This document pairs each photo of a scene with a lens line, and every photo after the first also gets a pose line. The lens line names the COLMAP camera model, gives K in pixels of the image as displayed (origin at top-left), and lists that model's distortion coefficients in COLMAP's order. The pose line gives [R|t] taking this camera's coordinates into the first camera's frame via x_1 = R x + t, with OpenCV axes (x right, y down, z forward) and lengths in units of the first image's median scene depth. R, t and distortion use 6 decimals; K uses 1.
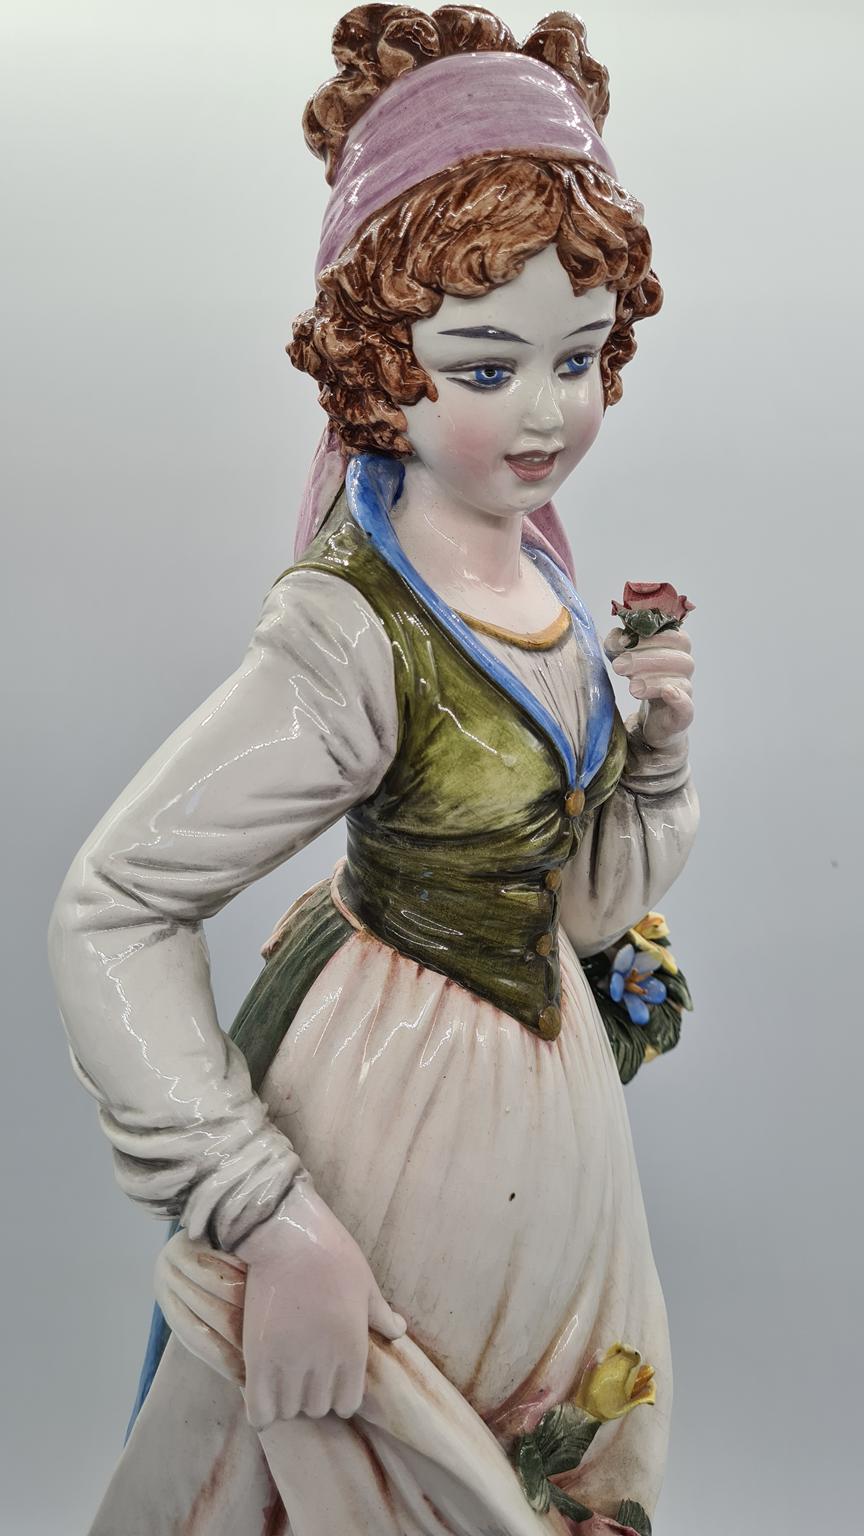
lens RADIAL K [[1157.2, 0, 430.3], [0, 1157.2, 761.5], [0, 0, 1]] dist [0.021352, -0.006189]
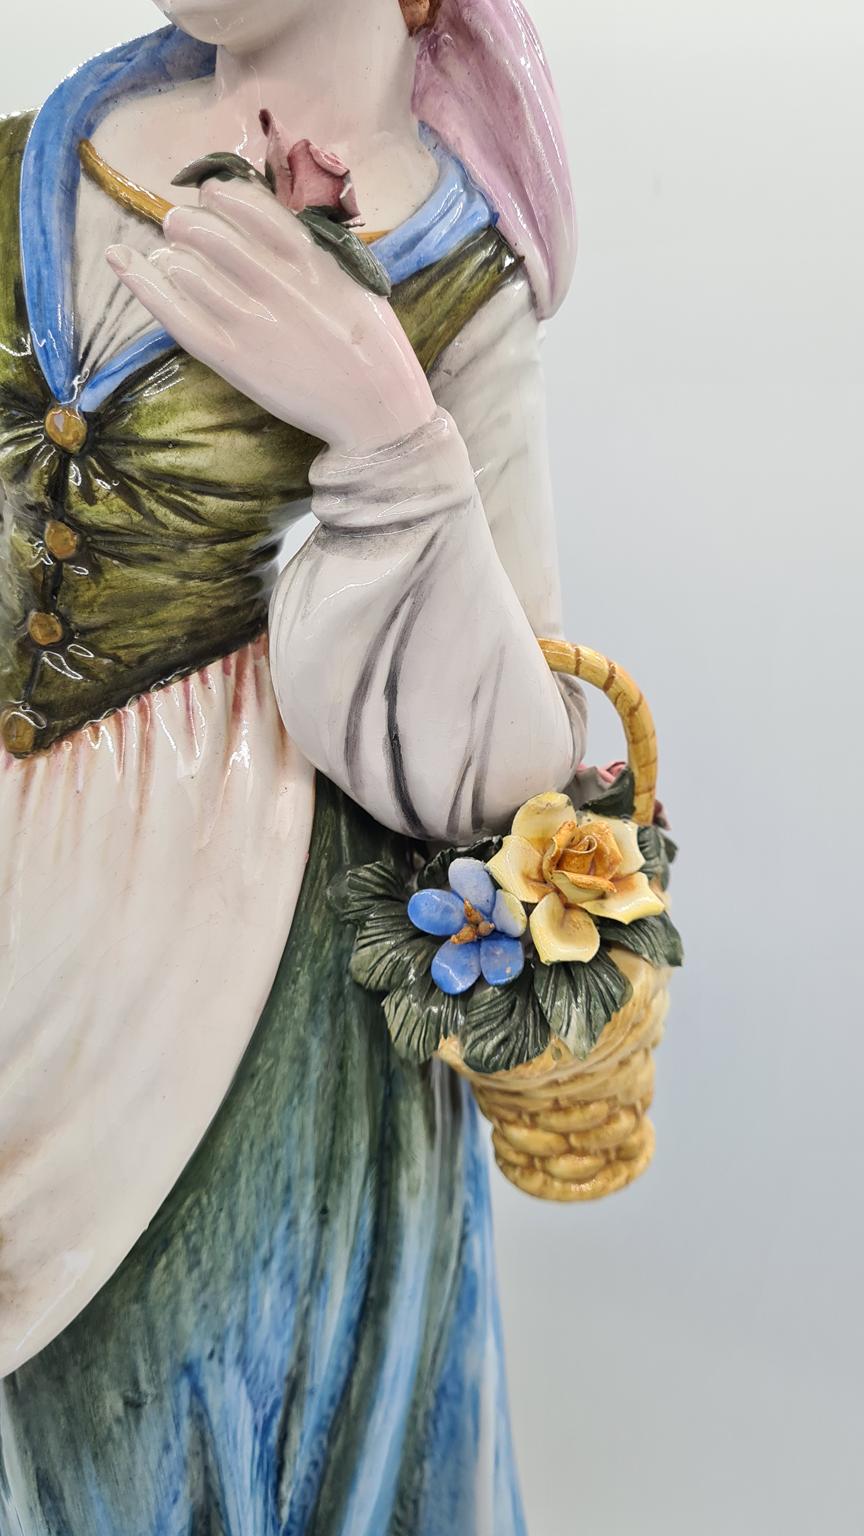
lens RADIAL K [[1191.4, 0, 438.0], [0, 1191.4, 767.7], [0, 0, 1]] dist [-0.010288, -0.009473]
pose [[0.407953, 0.322387, -0.854190, 0.965045], [-0.366942, 0.914590, 0.169935, 0.020358], [0.836019, 0.244113, 0.491407, 0.951970]]
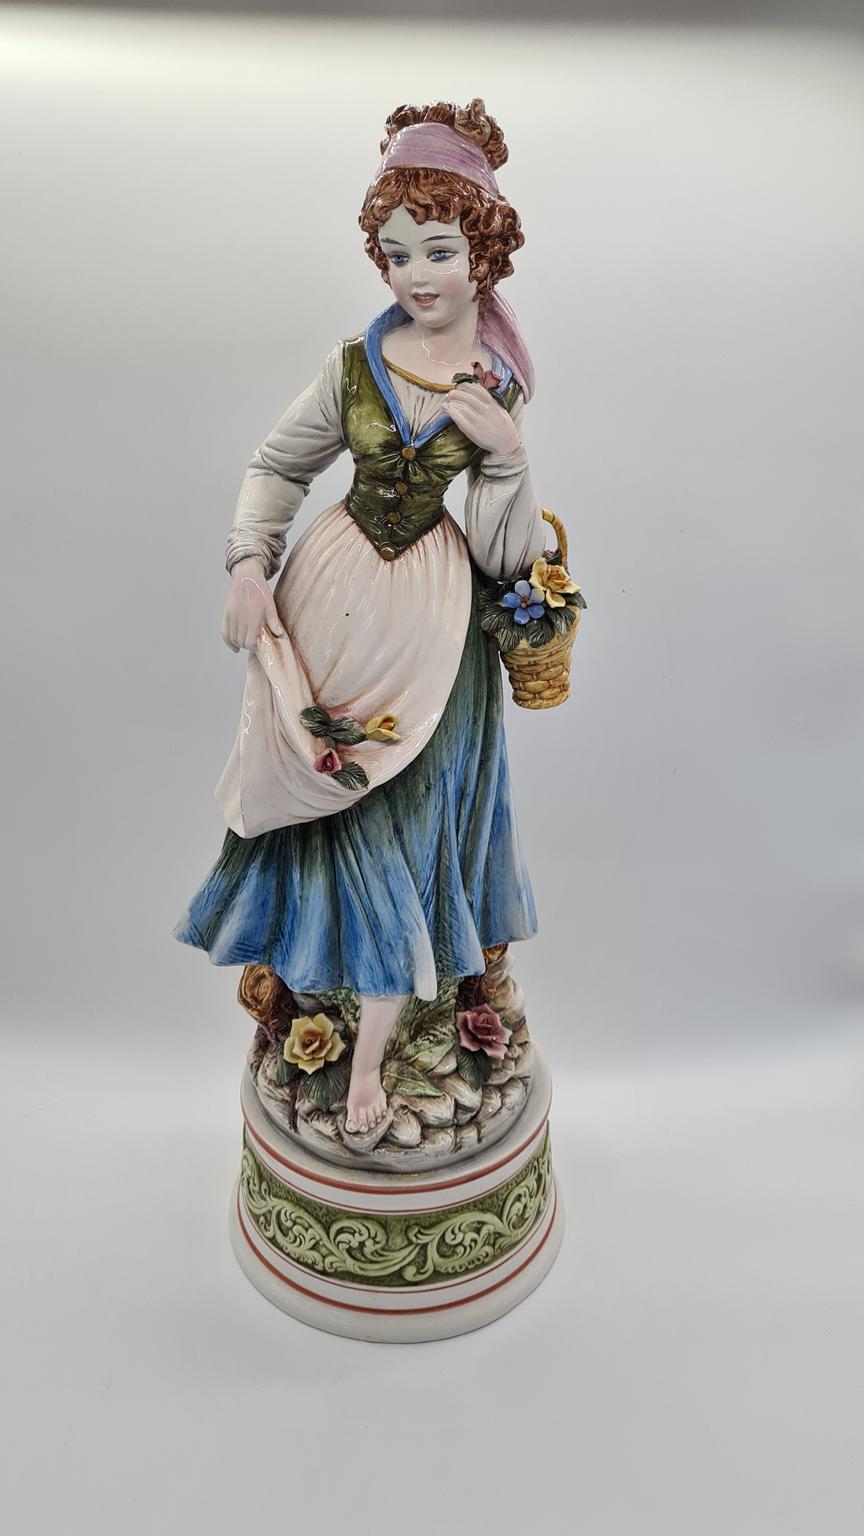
lens RADIAL K [[1118.6, 0, 432.0], [0, 1118.6, 768.0], [0, 0, 1]] dist [0.005638, 0.000837]
pose [[0.685268, 0.300749, -0.663293, 1.942750], [-0.272932, 0.950430, 0.148967, 0.305962], [0.675215, 0.078952, 0.733383, -0.578099]]
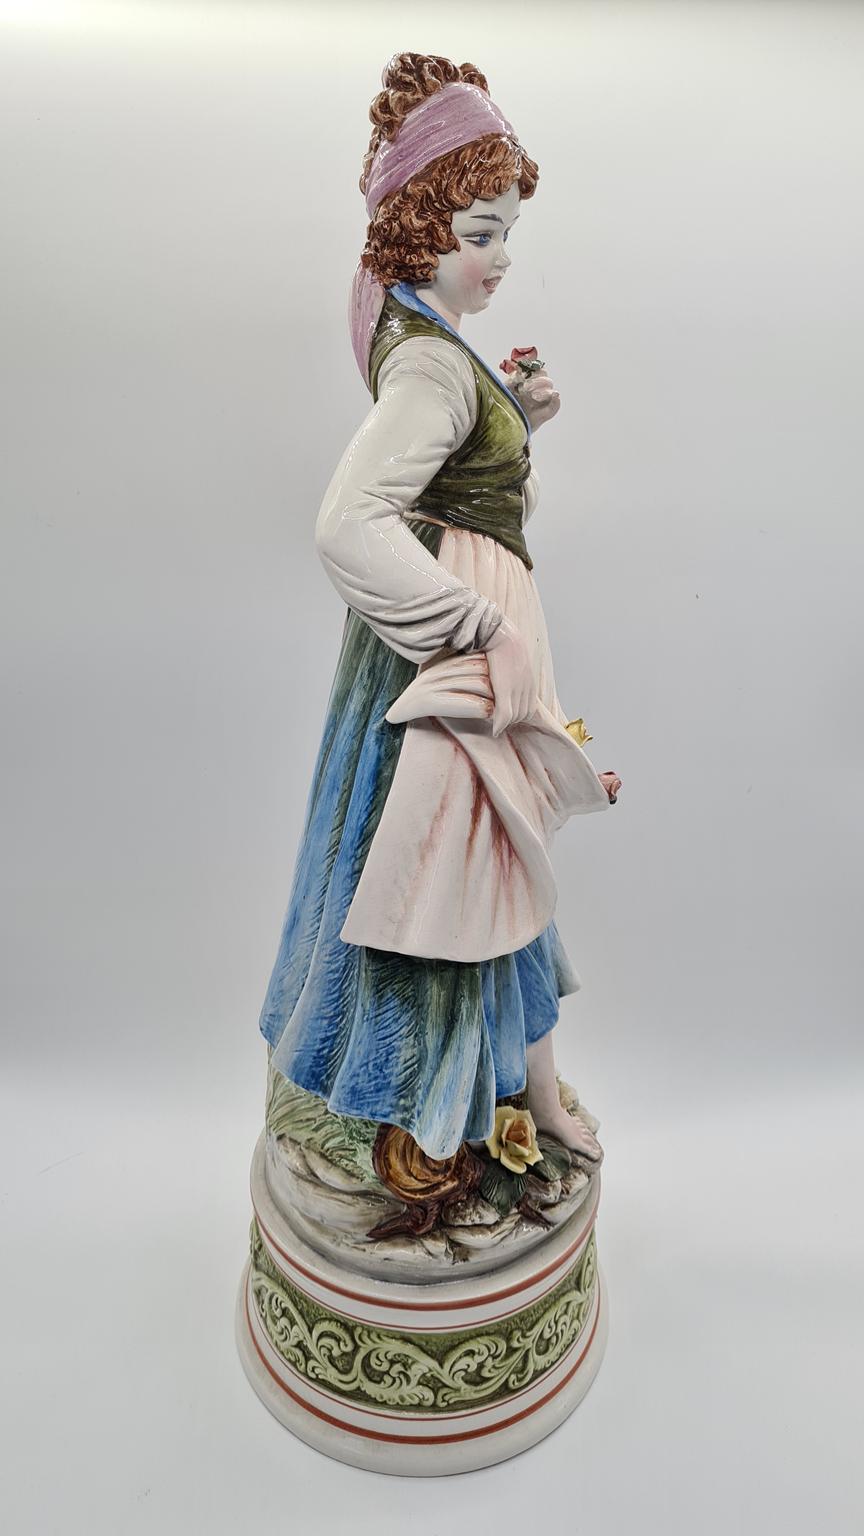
lens RADIAL K [[1157.2, 0, 430.3], [0, 1157.2, 761.5], [0, 0, 1]] dist [0.021352, -0.006189]
pose [[0.826329, -0.210769, 0.522261, -1.333024], [0.188484, 0.977352, 0.096209, 0.377298], [-0.530711, 0.018938, 0.847341, -0.729562]]
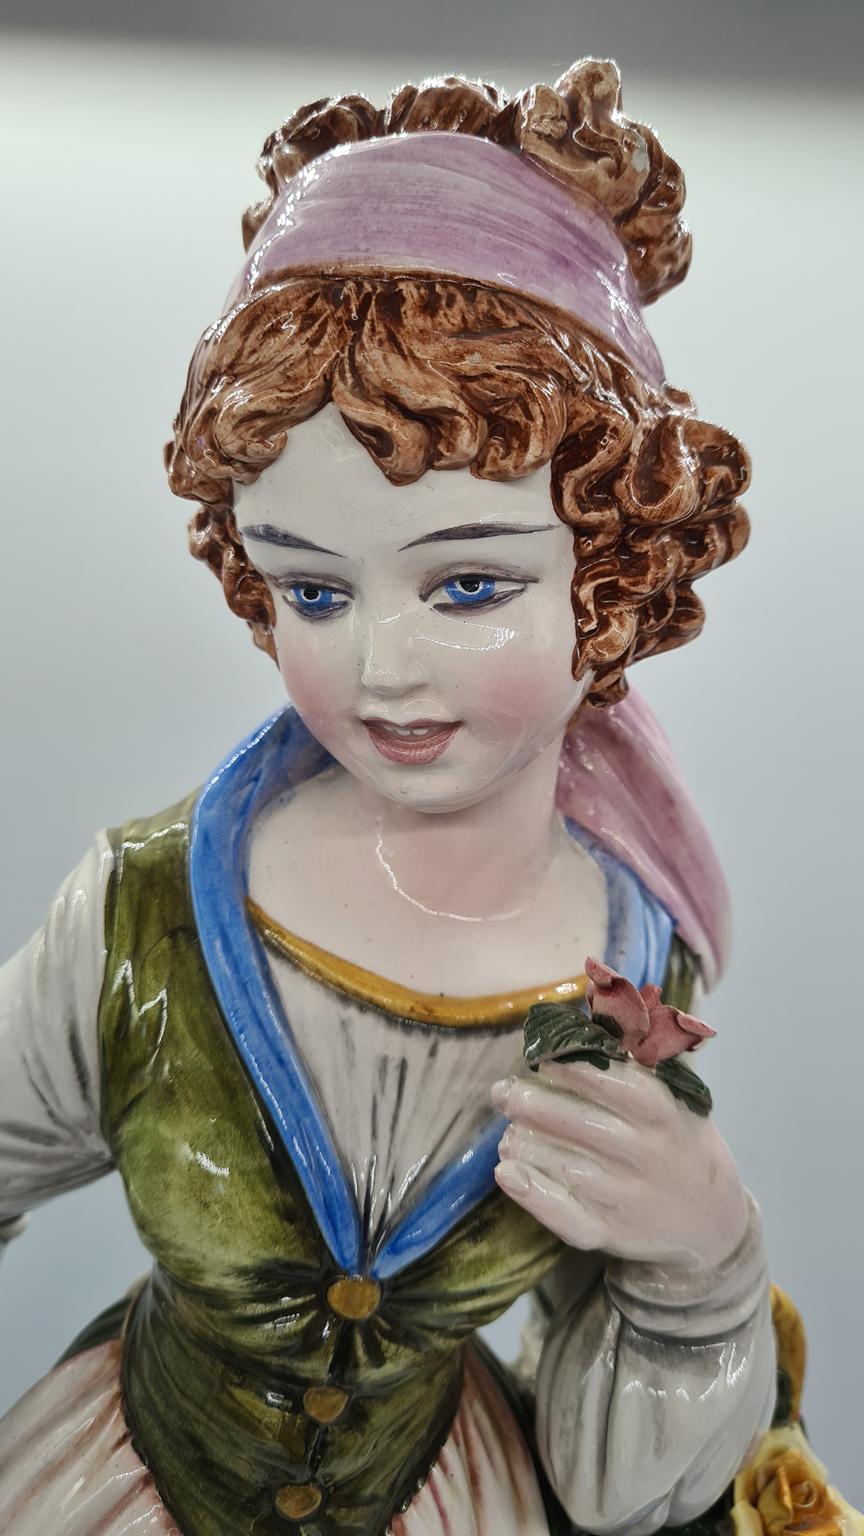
lens RADIAL K [[1191.4, 0, 438.0], [0, 1191.4, 767.7], [0, 0, 1]] dist [-0.010288, -0.009473]
pose [[0.761760, 0.169455, -0.625305, 0.530268], [-0.258145, 0.964648, -0.053062, -0.220573], [0.594208, 0.201839, 0.778574, 0.533787]]
